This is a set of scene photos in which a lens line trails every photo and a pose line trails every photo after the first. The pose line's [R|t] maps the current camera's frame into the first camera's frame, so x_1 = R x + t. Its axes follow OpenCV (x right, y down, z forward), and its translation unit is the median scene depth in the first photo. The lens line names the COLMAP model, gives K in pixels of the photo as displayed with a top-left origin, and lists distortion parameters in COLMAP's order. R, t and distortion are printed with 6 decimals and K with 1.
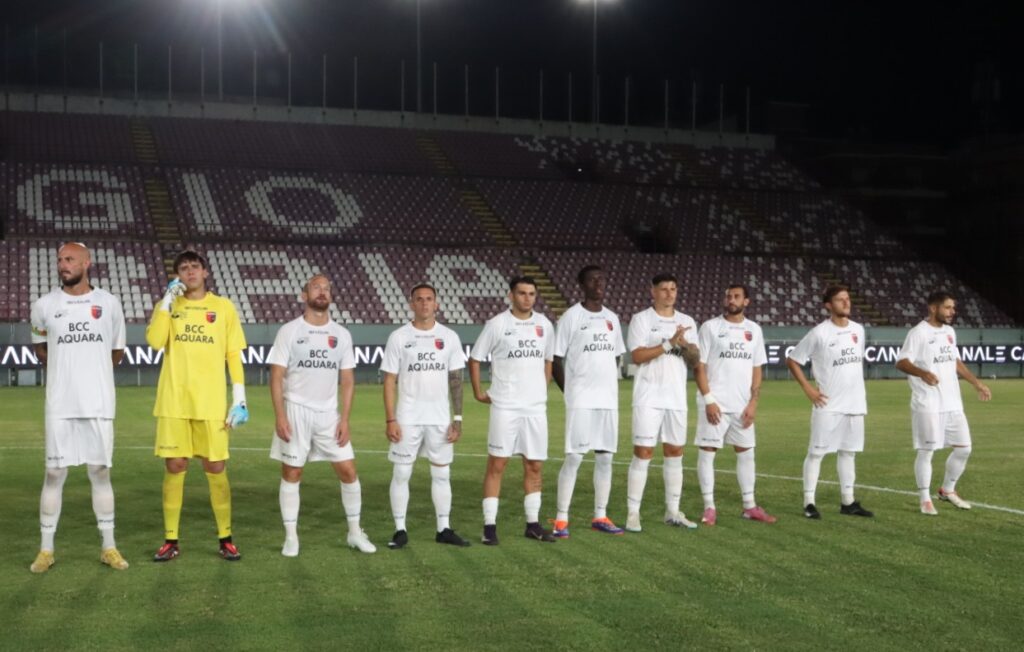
lens RADIAL K [[1312.7, 0, 511.8], [0, 1312.7, 325.9], [0, 0, 1]] dist [-0.183173, 0.000000]
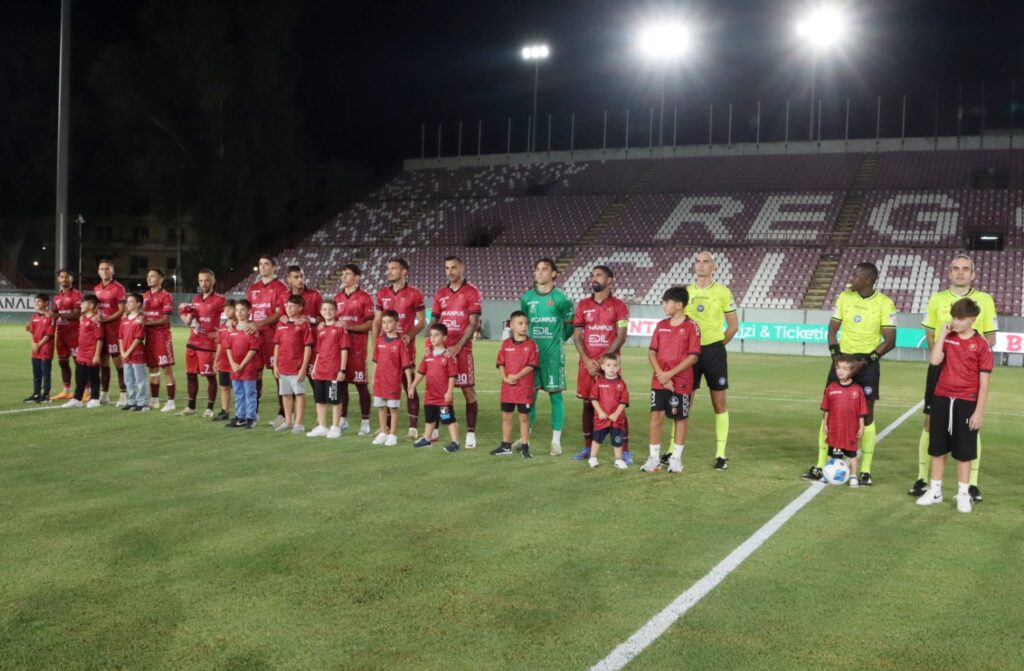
lens RADIAL K [[987.2, 0, 511.8], [0, 987.2, 341.1], [0, 0, 1]] dist [-0.115419, 0.000000]
pose [[0.656523, 0.049303, -0.752693, 0.136211], [-0.030075, 0.998779, 0.039189, 0.000358], [0.753706, -0.003091, 0.657204, 0.050531]]
